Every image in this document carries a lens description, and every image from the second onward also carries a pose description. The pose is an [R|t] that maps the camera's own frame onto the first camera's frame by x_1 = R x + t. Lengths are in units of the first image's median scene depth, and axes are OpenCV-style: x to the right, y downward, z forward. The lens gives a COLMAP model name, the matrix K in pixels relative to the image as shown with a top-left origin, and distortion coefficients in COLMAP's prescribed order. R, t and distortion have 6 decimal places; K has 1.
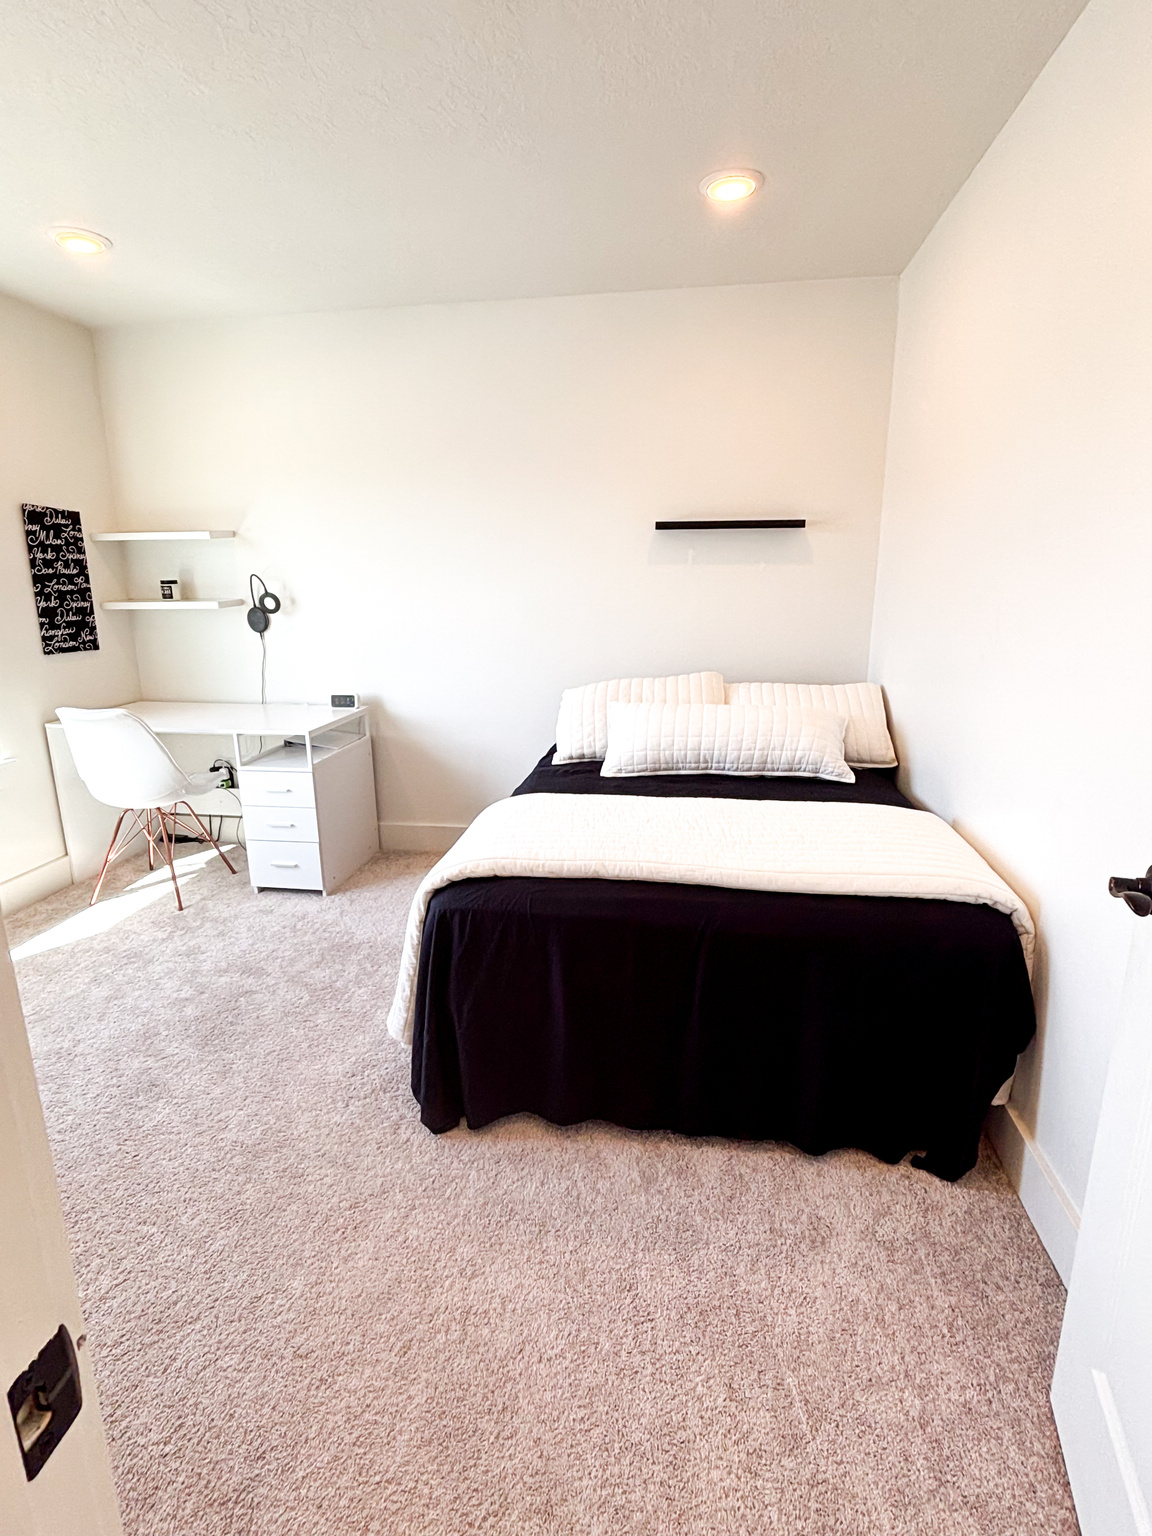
lens RADIAL K [[773.4, 0, 576.0], [0, 773.4, 768.0], [0, 0, 1]] dist [-0.000576, -0.000553]
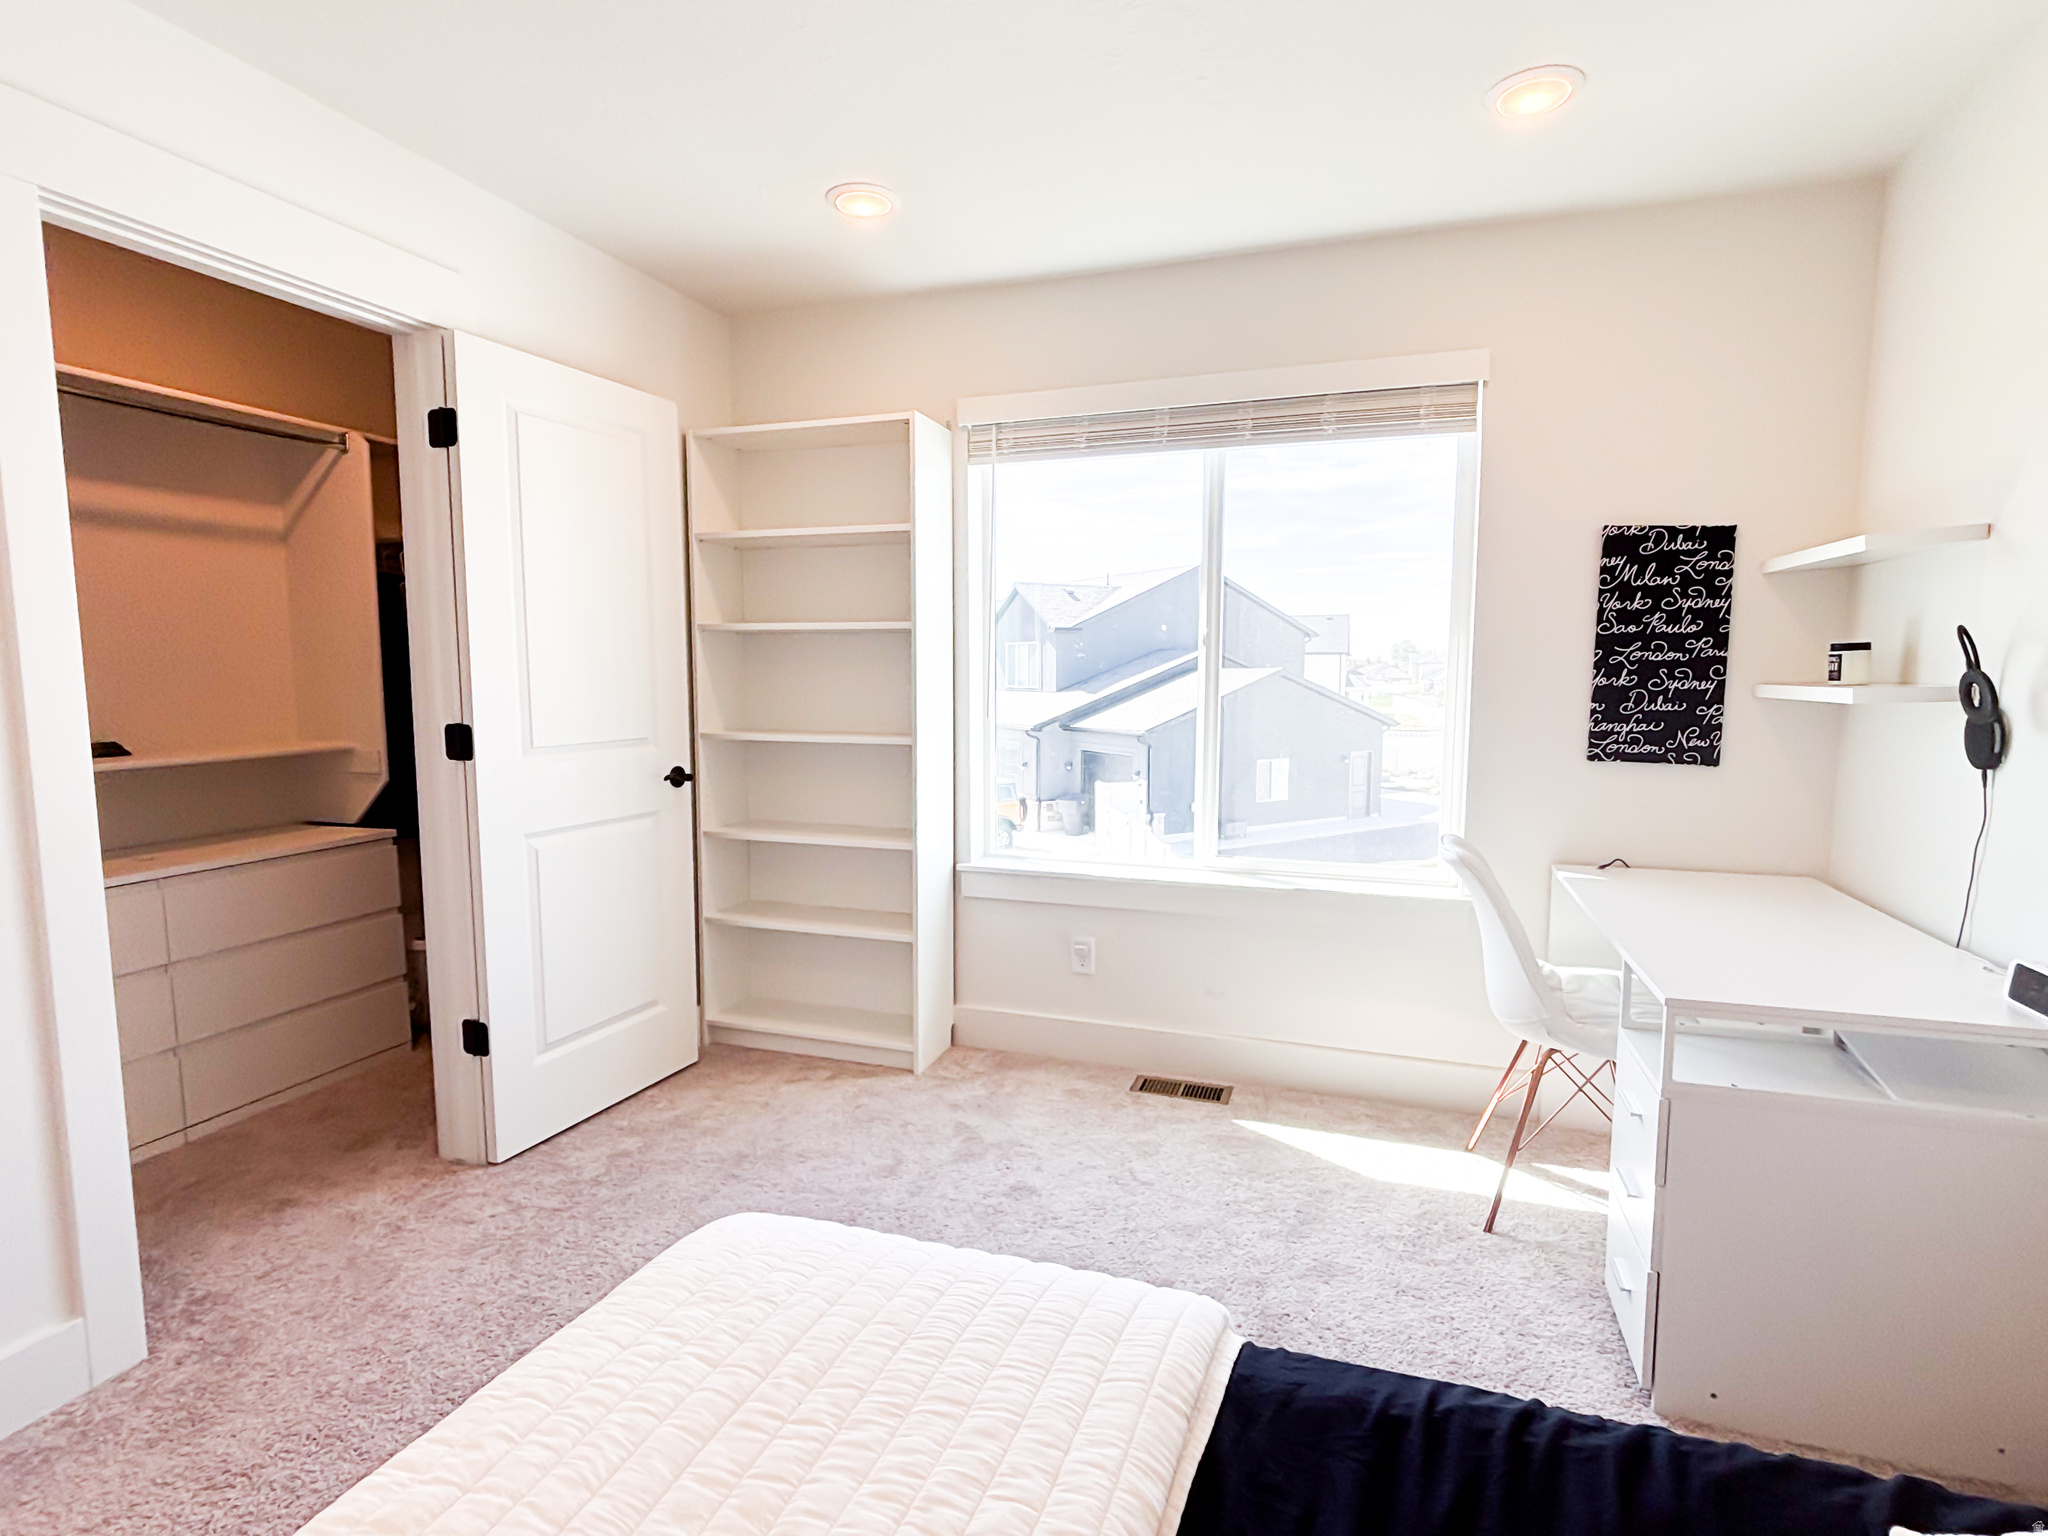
lens RADIAL K [[1031.2, 0, 1024.0], [0, 1031.2, 768.0], [0, 0, 1]] dist [-0.000576, -0.000553]
pose [[-0.191248, 0.105132, -0.975895, 0.215228], [-0.239606, 0.959168, 0.150286, -0.153626], [0.951847, 0.262572, -0.158248, 0.686864]]
